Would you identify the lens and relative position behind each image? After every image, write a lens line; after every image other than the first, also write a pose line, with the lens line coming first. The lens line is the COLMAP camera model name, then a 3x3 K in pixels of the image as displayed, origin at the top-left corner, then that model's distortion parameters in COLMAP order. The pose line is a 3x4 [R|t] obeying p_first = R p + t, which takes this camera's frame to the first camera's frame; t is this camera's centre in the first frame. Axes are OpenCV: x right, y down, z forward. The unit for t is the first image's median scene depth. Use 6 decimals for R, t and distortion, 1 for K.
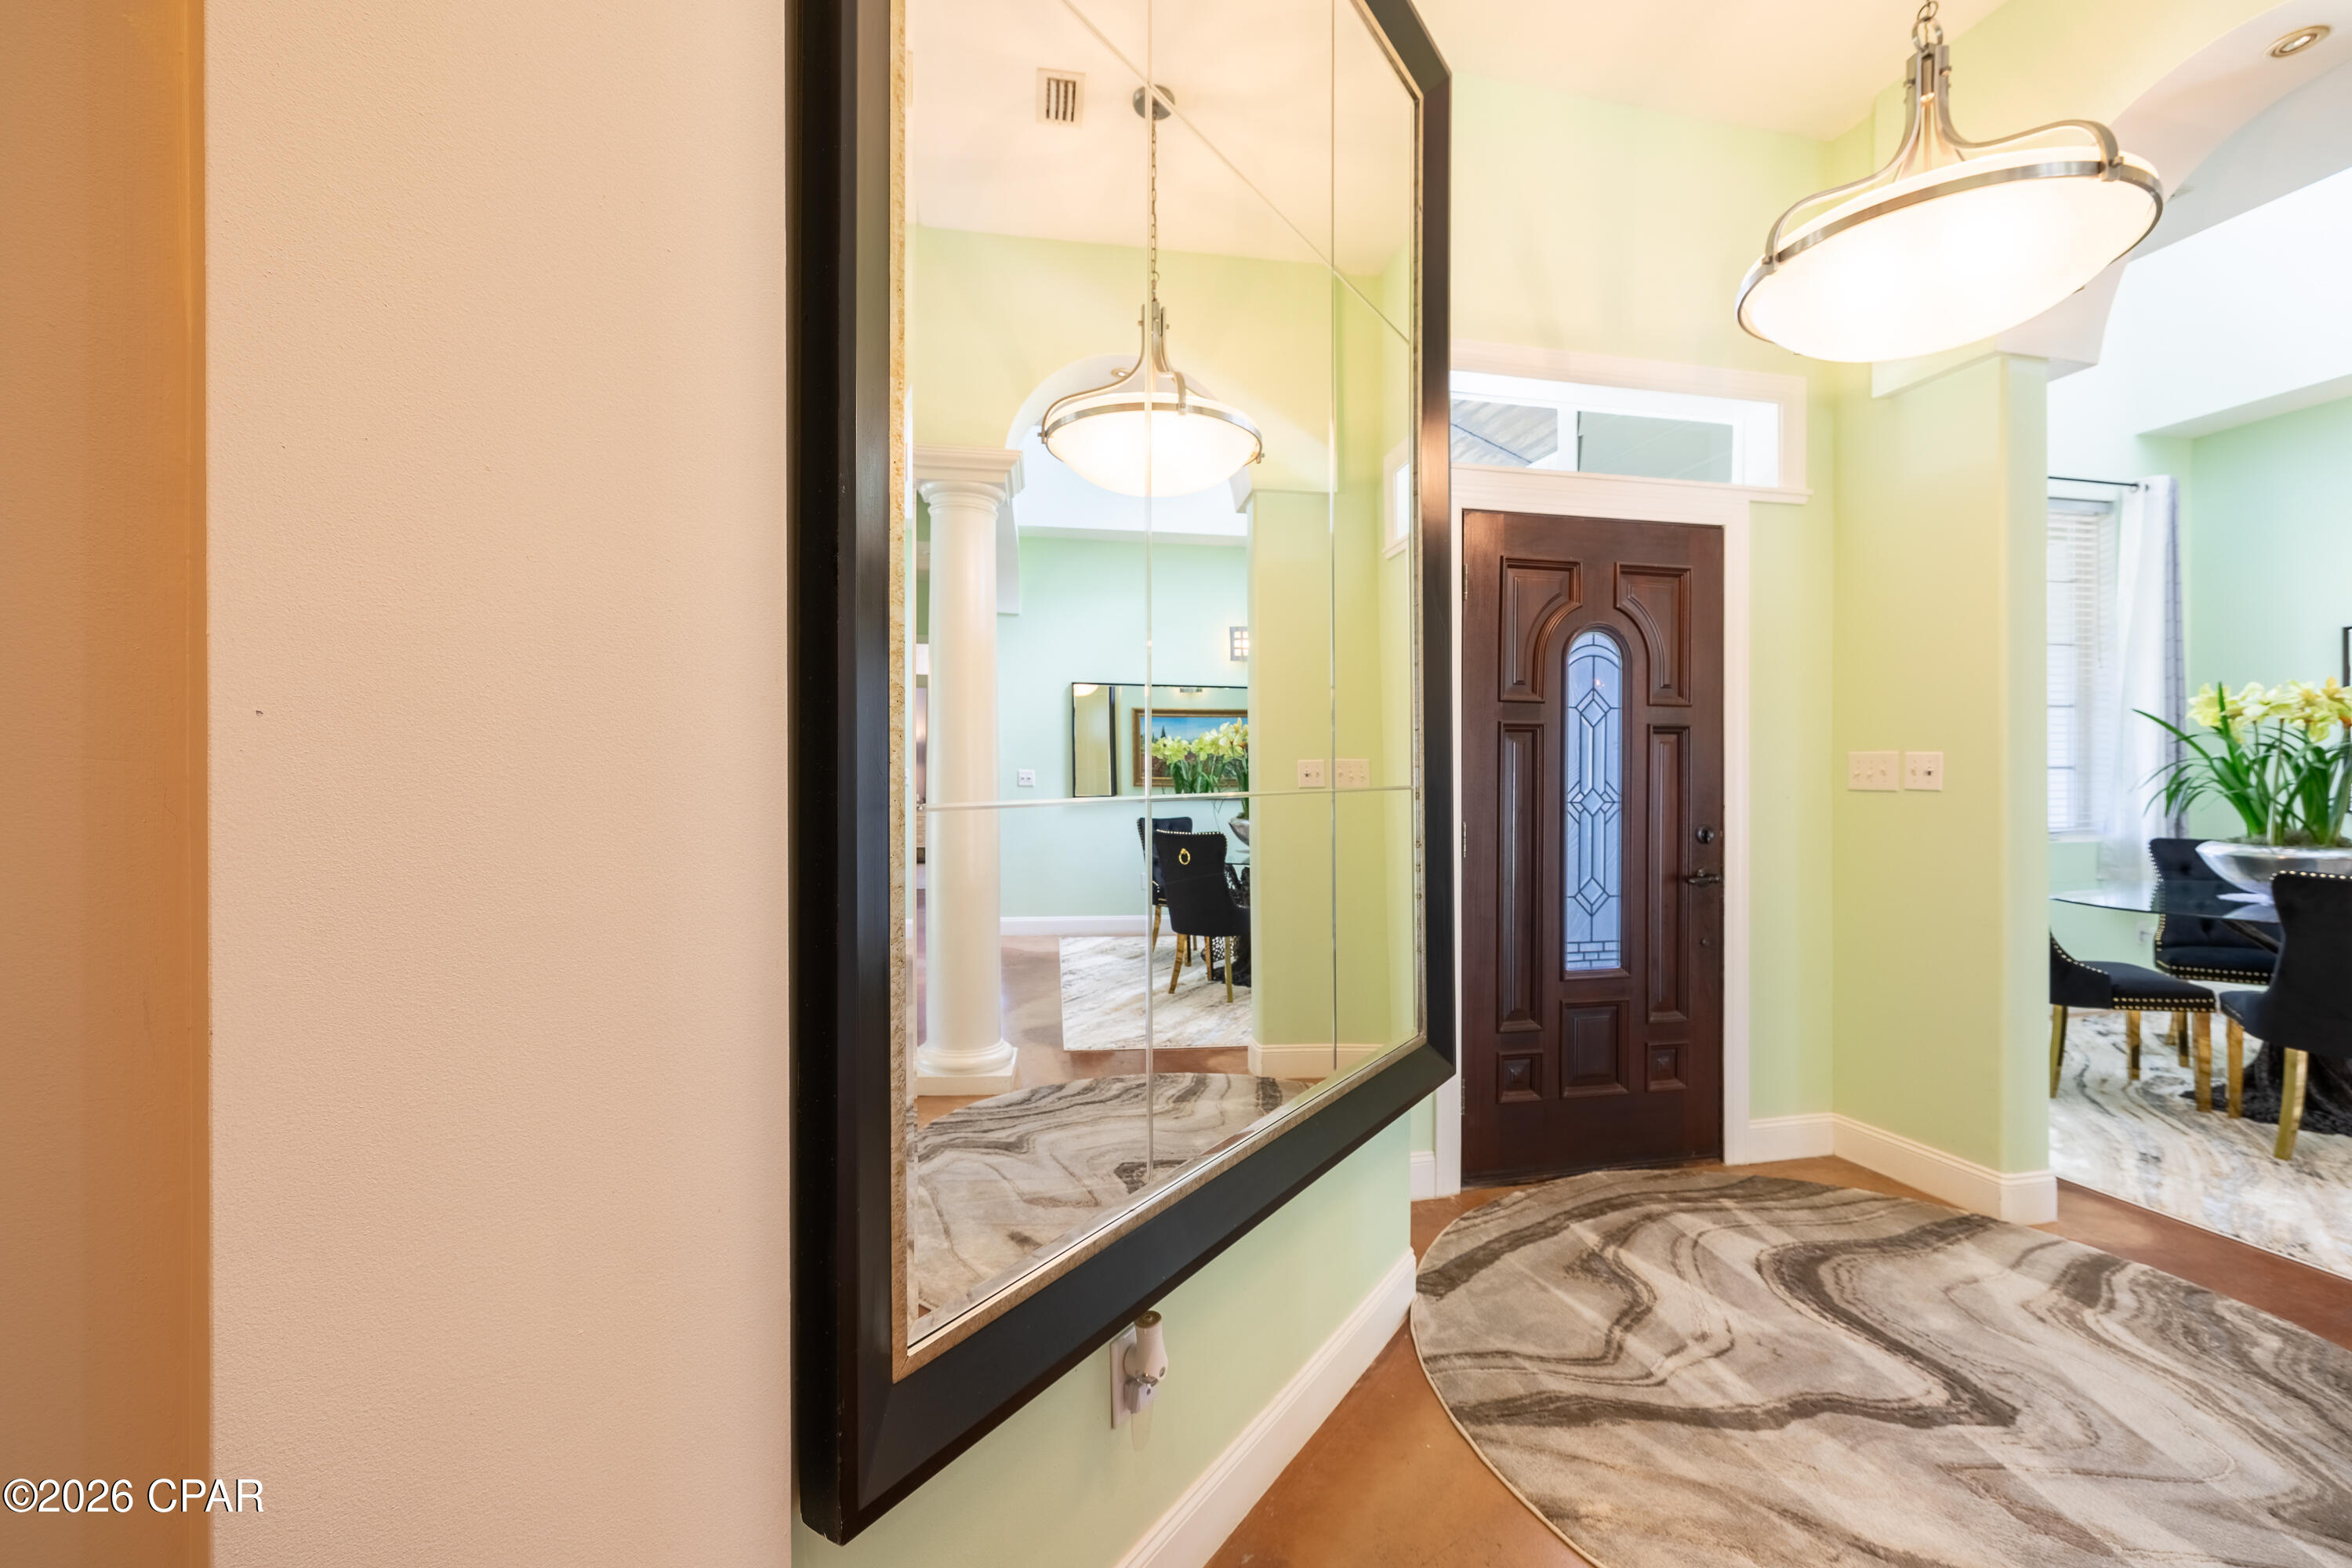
lens RADIAL K [[984.8, 0, 1185.4], [0, 984.8, 776.4], [0, 0, 1]] dist [-0.000183, 0.000415]
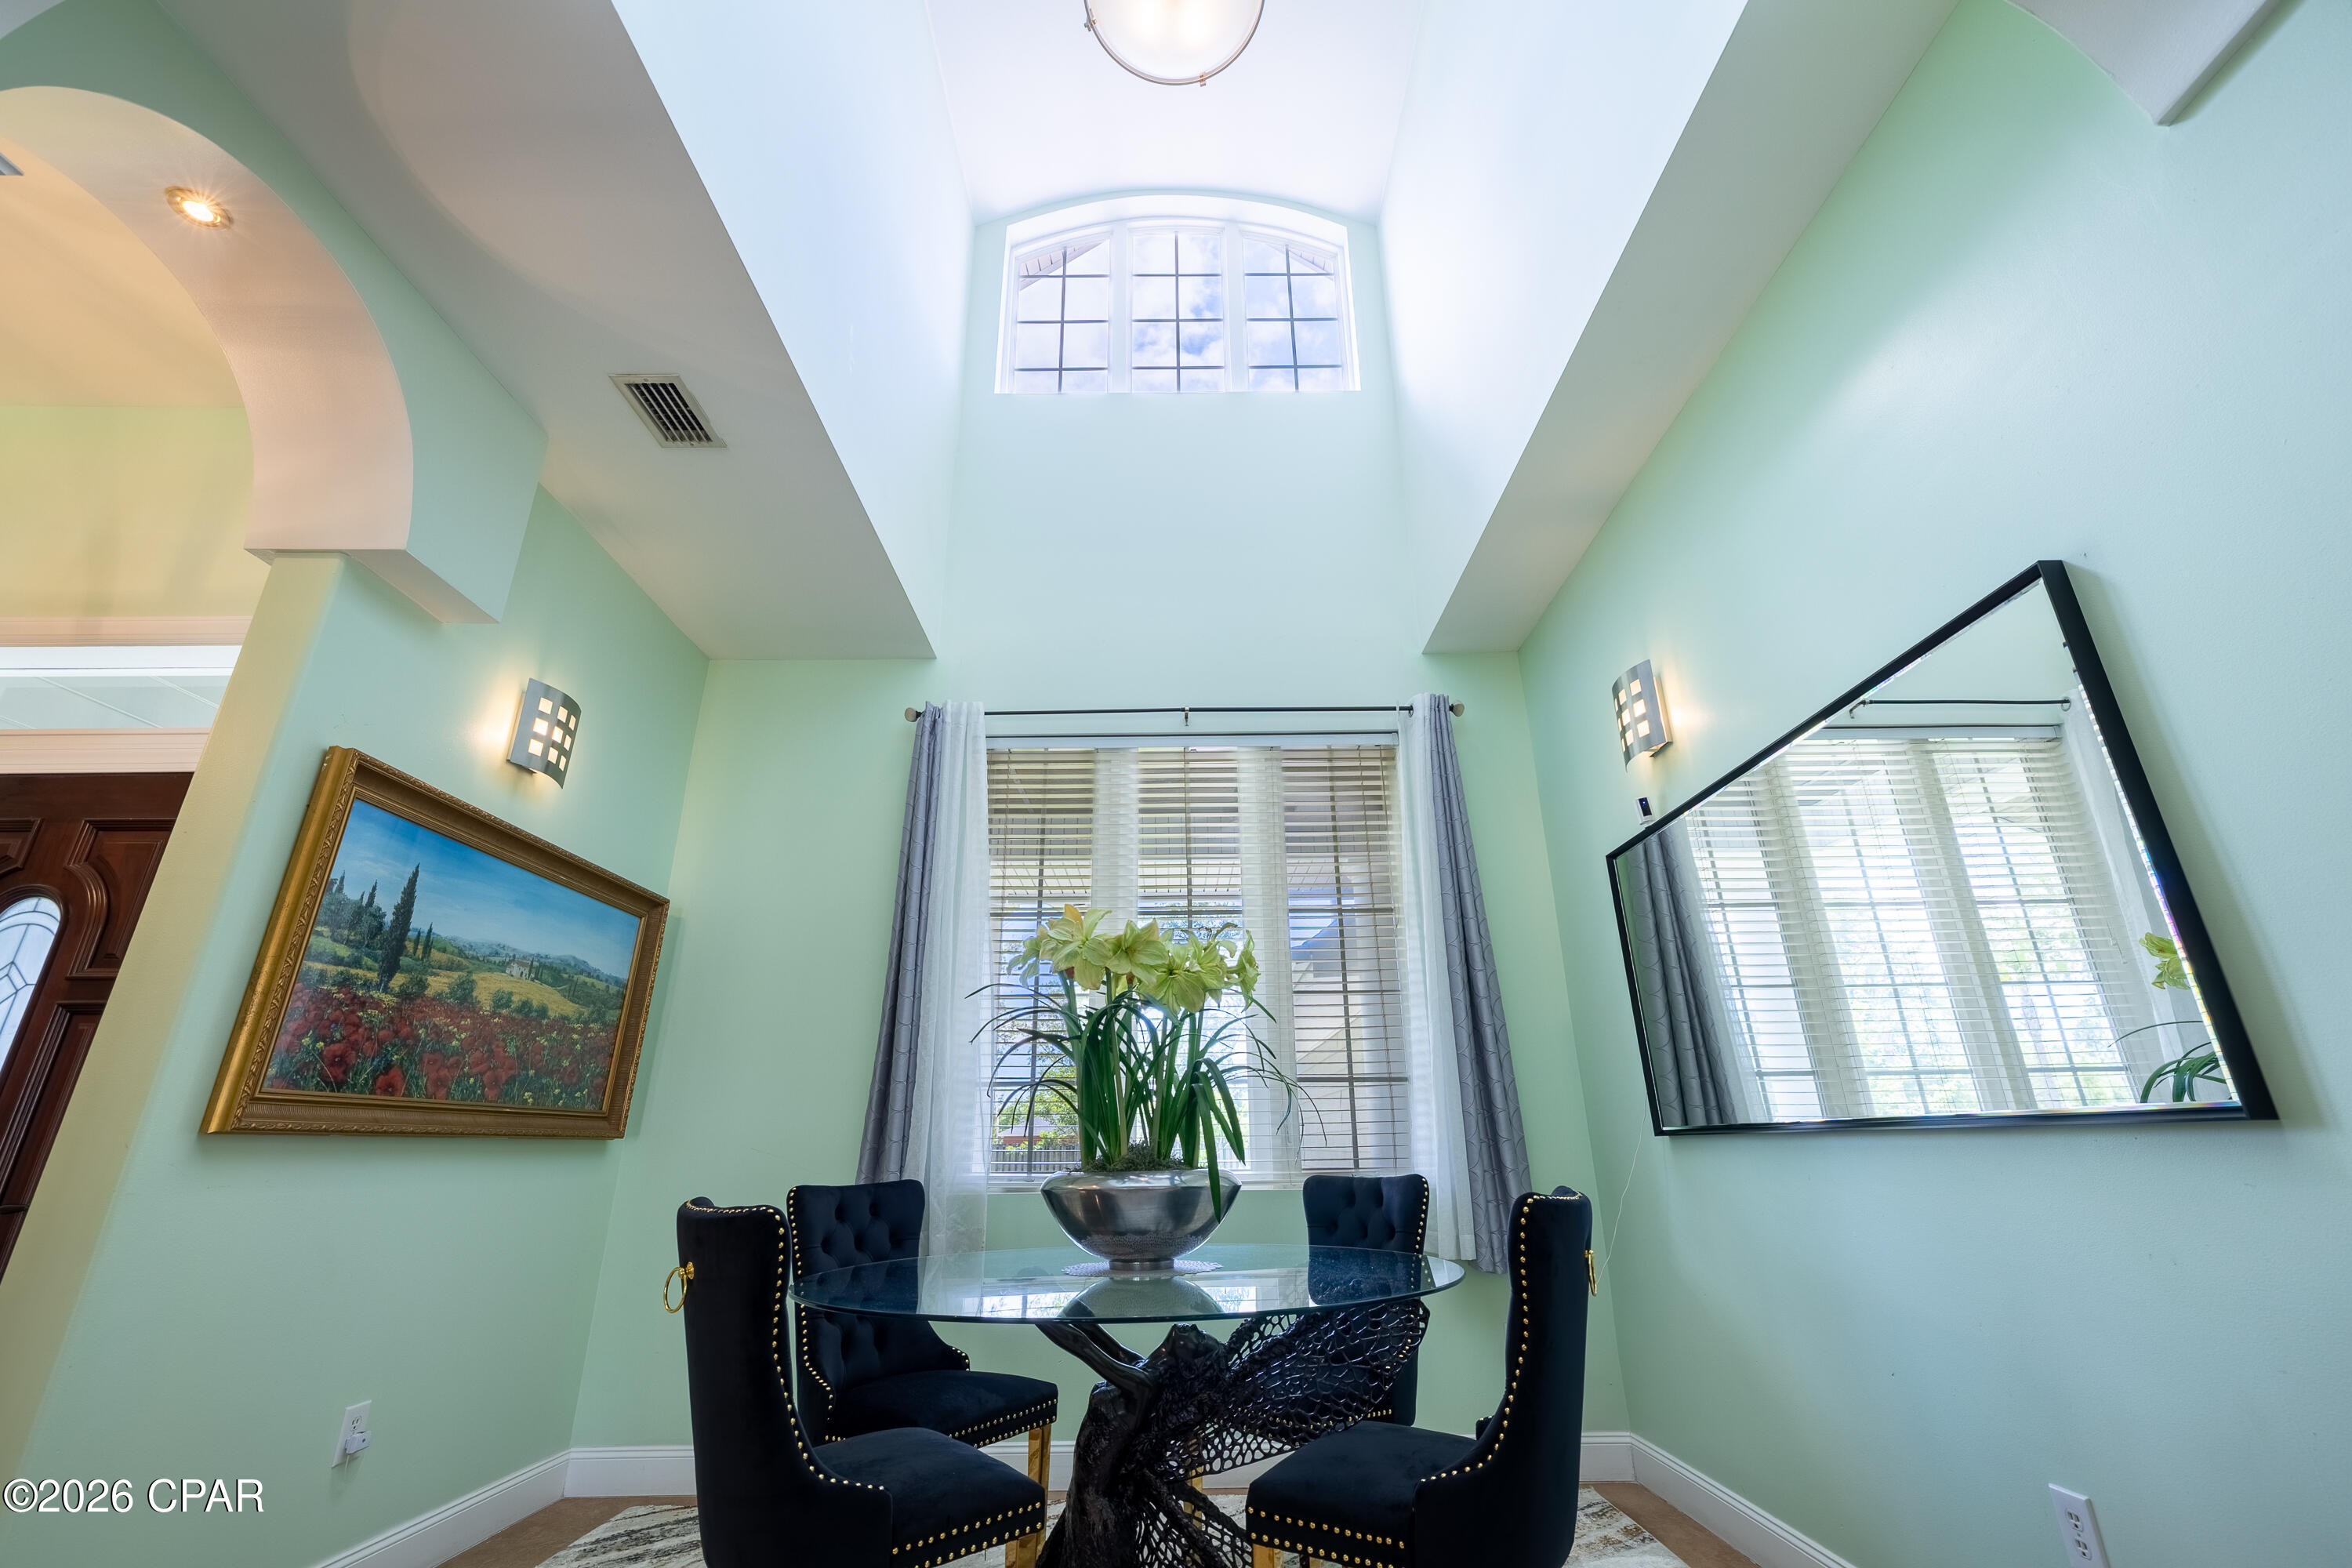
lens RADIAL K [[984.8, 0, 1183.7], [0, 984.8, 781.8], [0, 0, 1]] dist [-0.000183, 0.000415]
pose [[0.971354, -0.088058, -0.220719, 1.600542], [0.004587, 0.935583, -0.353076, 0.071135], [0.237592, 0.341949, 0.909187, 0.412460]]
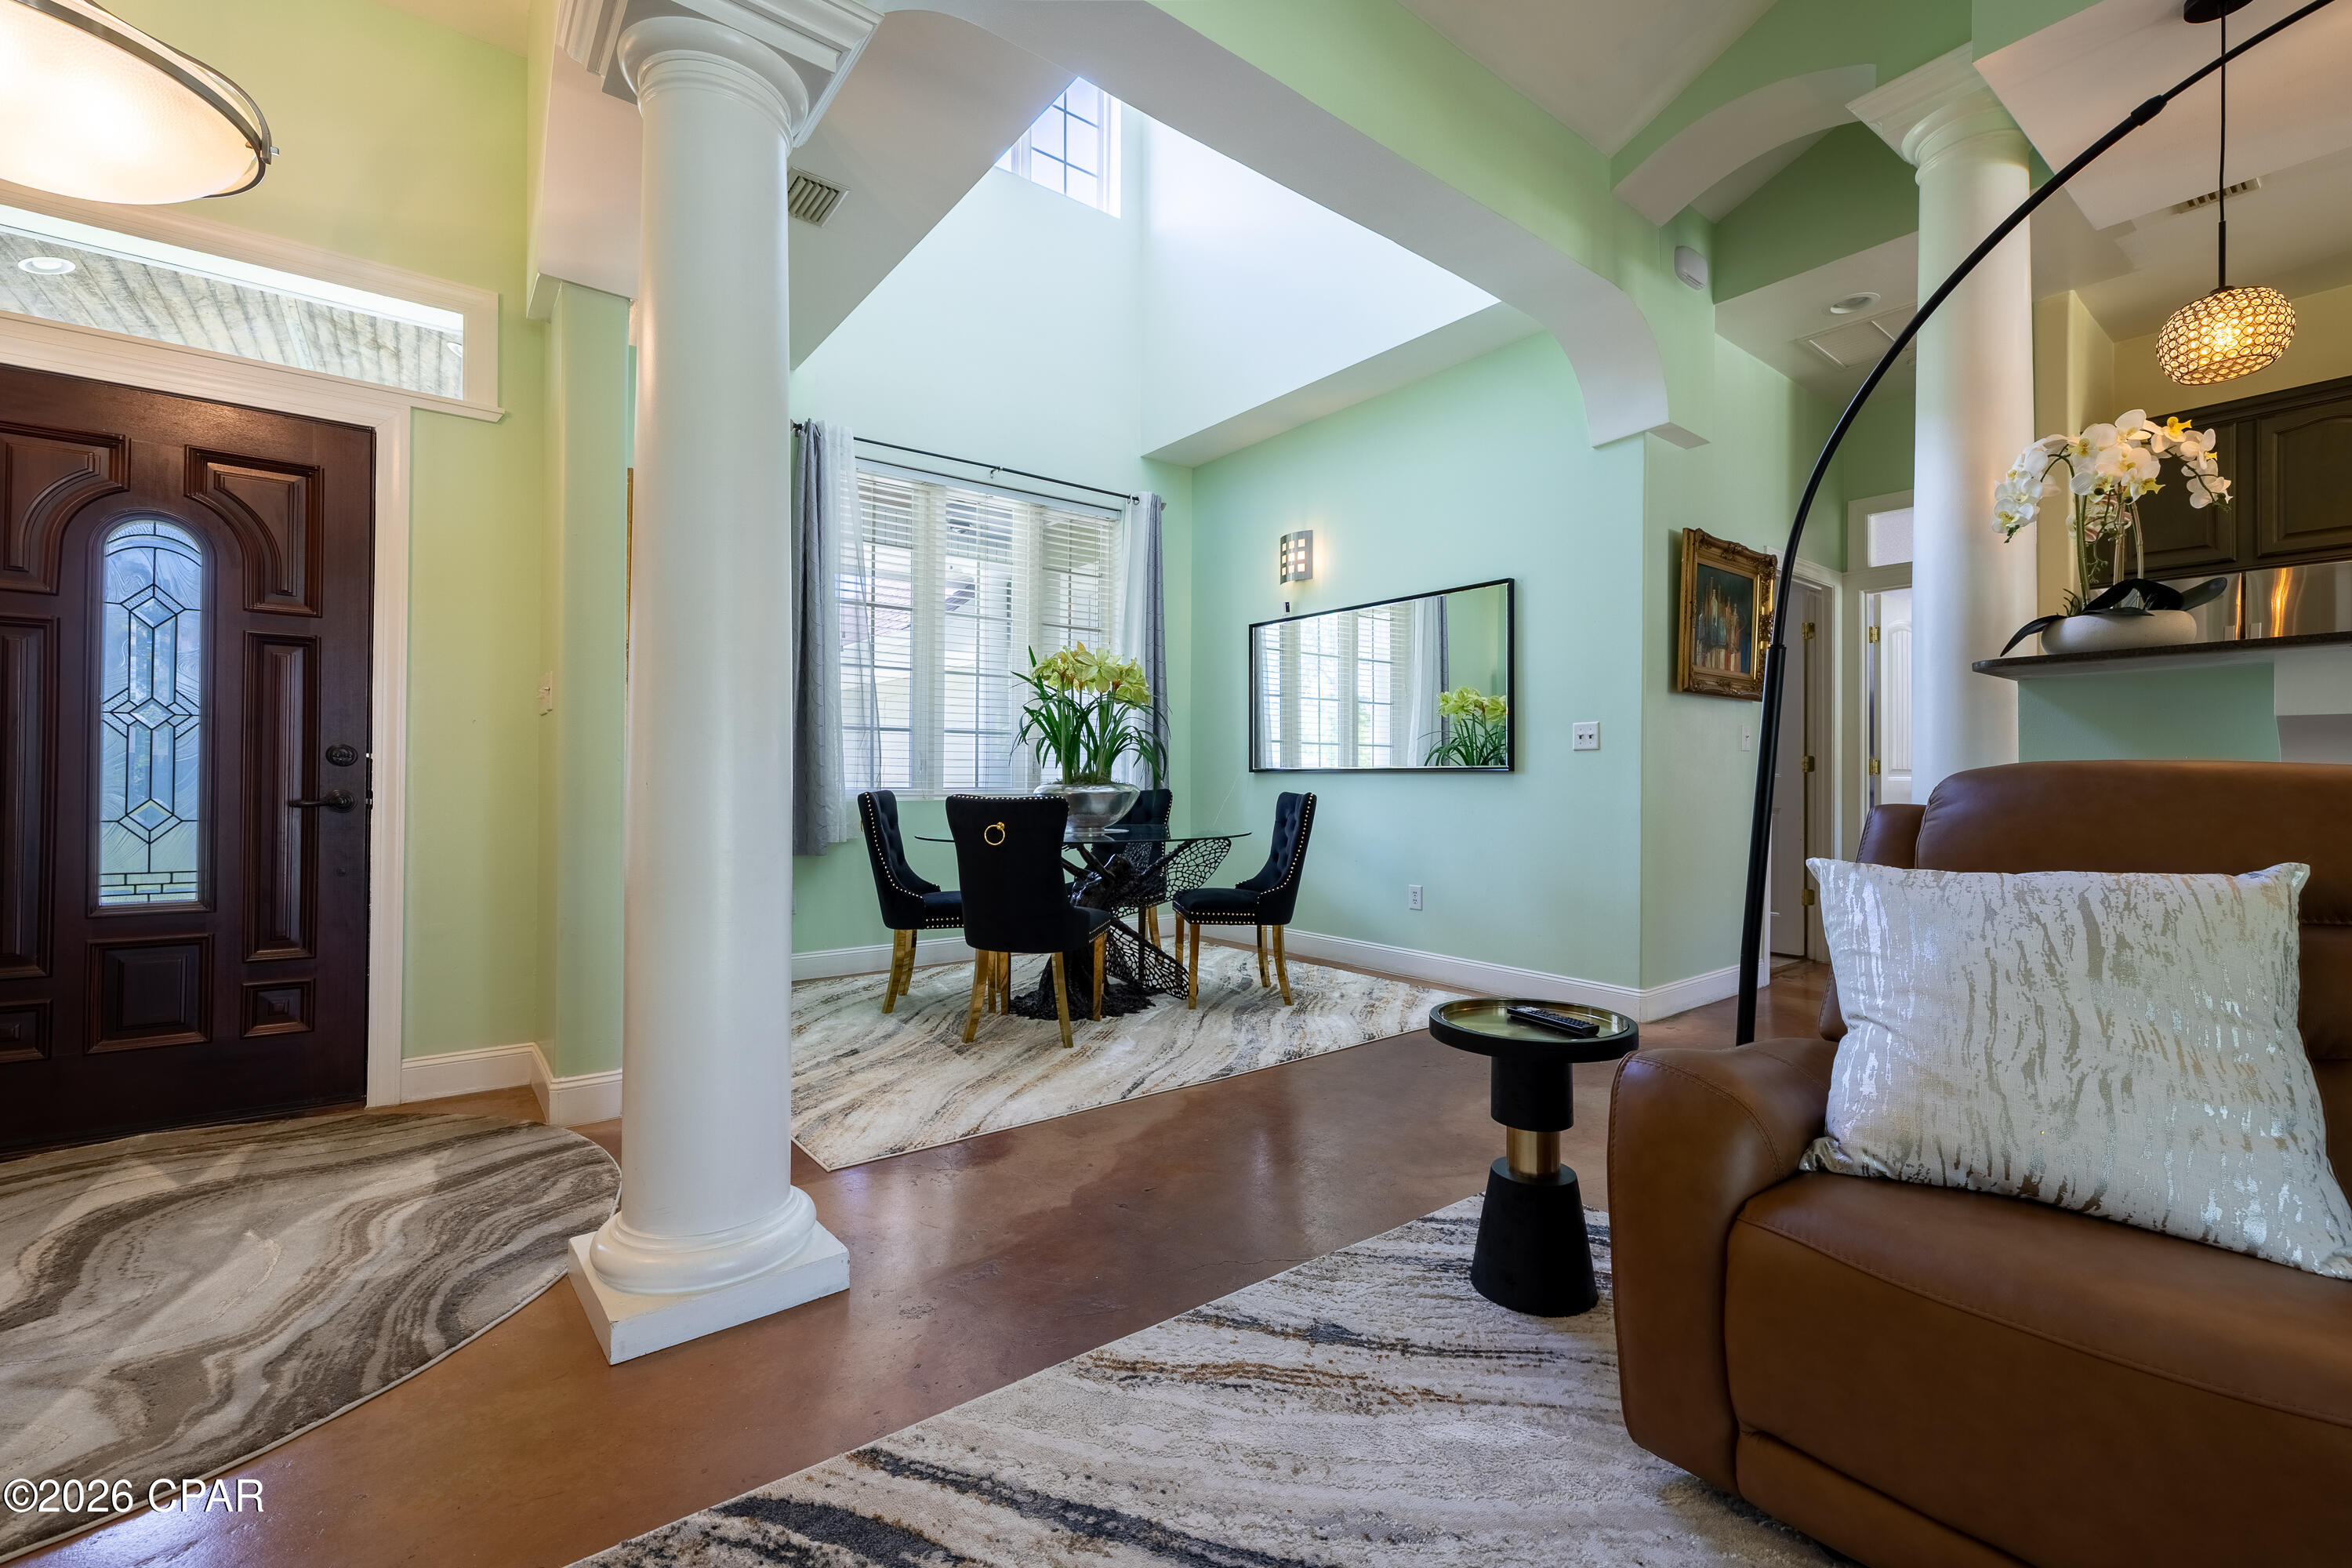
lens RADIAL K [[984.8, 0, 1181.8], [0, 984.8, 782.2], [0, 0, 1]] dist [-0.000183, 0.000415]
pose [[0.912796, 0.006865, 0.408358, 0.895340], [-0.005366, 0.999974, -0.004817, 0.086815], [-0.408381, 0.002205, 0.912809, -0.177557]]
